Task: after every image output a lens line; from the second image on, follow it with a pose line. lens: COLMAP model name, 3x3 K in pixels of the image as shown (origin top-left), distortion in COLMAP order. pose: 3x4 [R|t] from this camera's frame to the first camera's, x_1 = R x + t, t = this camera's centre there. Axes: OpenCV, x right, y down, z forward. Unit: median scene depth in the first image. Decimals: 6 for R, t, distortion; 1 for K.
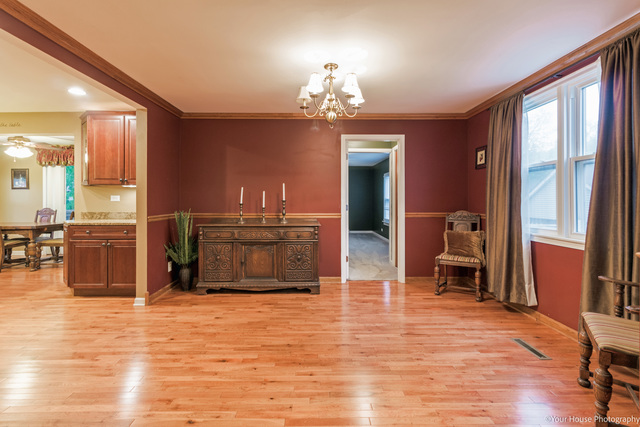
lens RADIAL K [[310.7, 0, 319.7], [0, 310.7, 200.5], [0, 0, 1]] dist [0.000609, -0.000105]
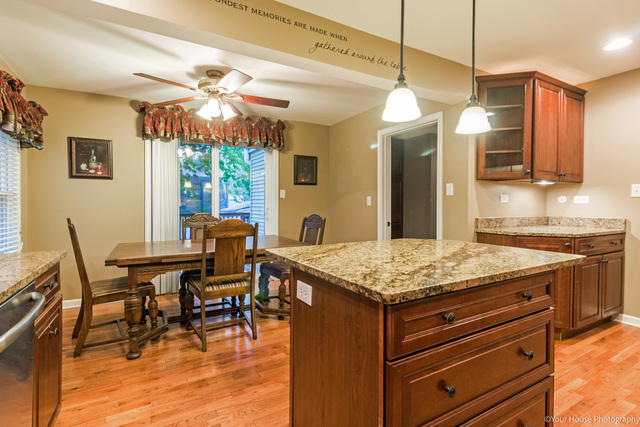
lens RADIAL K [[310.7, 0, 319.7], [0, 310.7, 200.5], [0, 0, 1]] dist [0.000609, -0.000105]
pose [[0.872079, 0.007452, 0.489308, -0.912251], [-0.004051, 0.999960, -0.008010, 0.002136], [-0.489348, 0.005003, 0.872074, 0.379184]]
